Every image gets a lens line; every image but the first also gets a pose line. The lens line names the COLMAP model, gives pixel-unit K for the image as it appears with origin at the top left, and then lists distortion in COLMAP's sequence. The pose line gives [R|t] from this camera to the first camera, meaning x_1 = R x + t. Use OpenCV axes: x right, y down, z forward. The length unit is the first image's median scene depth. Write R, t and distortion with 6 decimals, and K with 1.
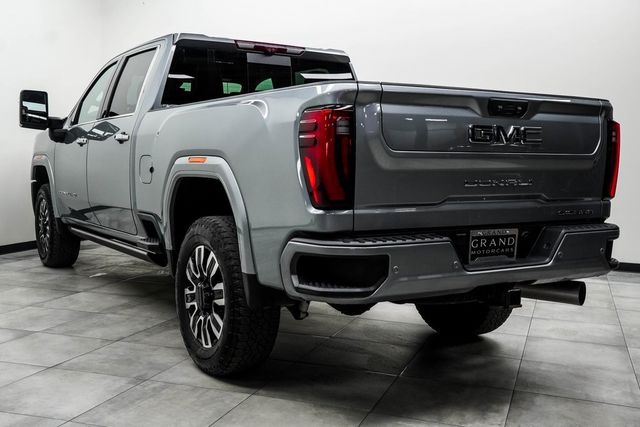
lens RADIAL K [[734.6, 0, 321.4], [0, 734.6, 215.7], [0, 0, 1]] dist [0.013088, 0.000000]
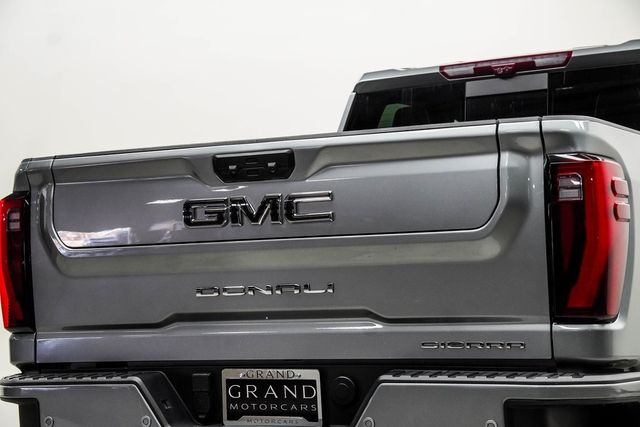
lens RADIAL K [[1340.3, 0, 321.9], [0, 1340.3, 216.0], [0, 0, 1]] dist [0.505067, 0.000000]
pose [[0.534158, -0.062022, -0.843107, 1.165426], [-0.022707, 0.995893, -0.087649, -0.009661], [0.845080, 0.065963, 0.530555, 0.444122]]
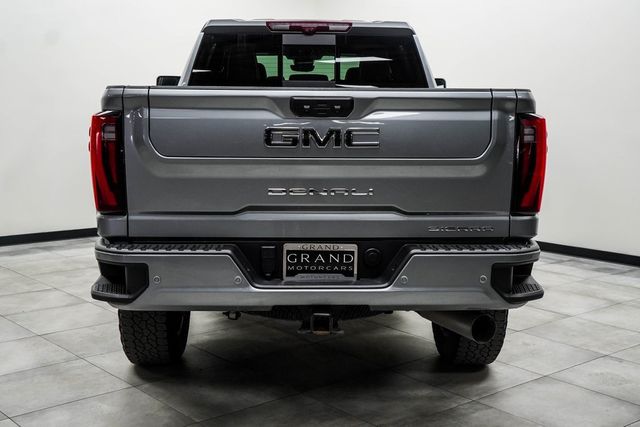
lens RADIAL K [[821.9, 0, 315.4], [0, 821.9, 215.0], [0, 0, 1]] dist [0.124045, 0.000000]
pose [[0.863111, 0.056560, -0.501836, 0.716151], [-0.036332, 0.998088, 0.050003, -0.064559], [0.503705, -0.024925, 0.863516, 0.138930]]
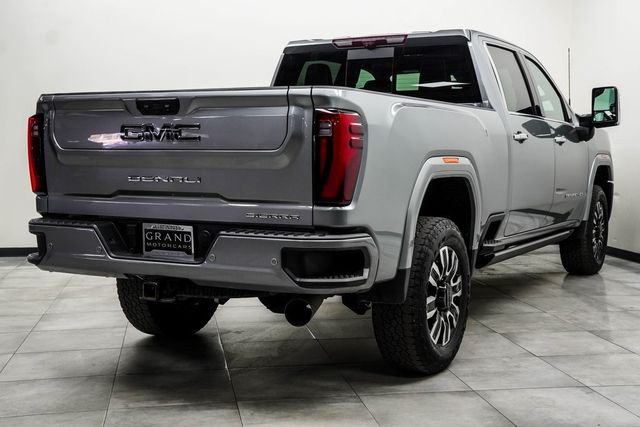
lens RADIAL K [[874.1, 0, 322.2], [0, 874.1, 215.2], [0, 0, 1]] dist [0.167195, 0.000000]
pose [[0.486407, 0.056283, -0.871918, 1.394186], [-0.063406, 0.997566, 0.029022, -0.043094], [0.871429, 0.041169, 0.488792, 0.578375]]
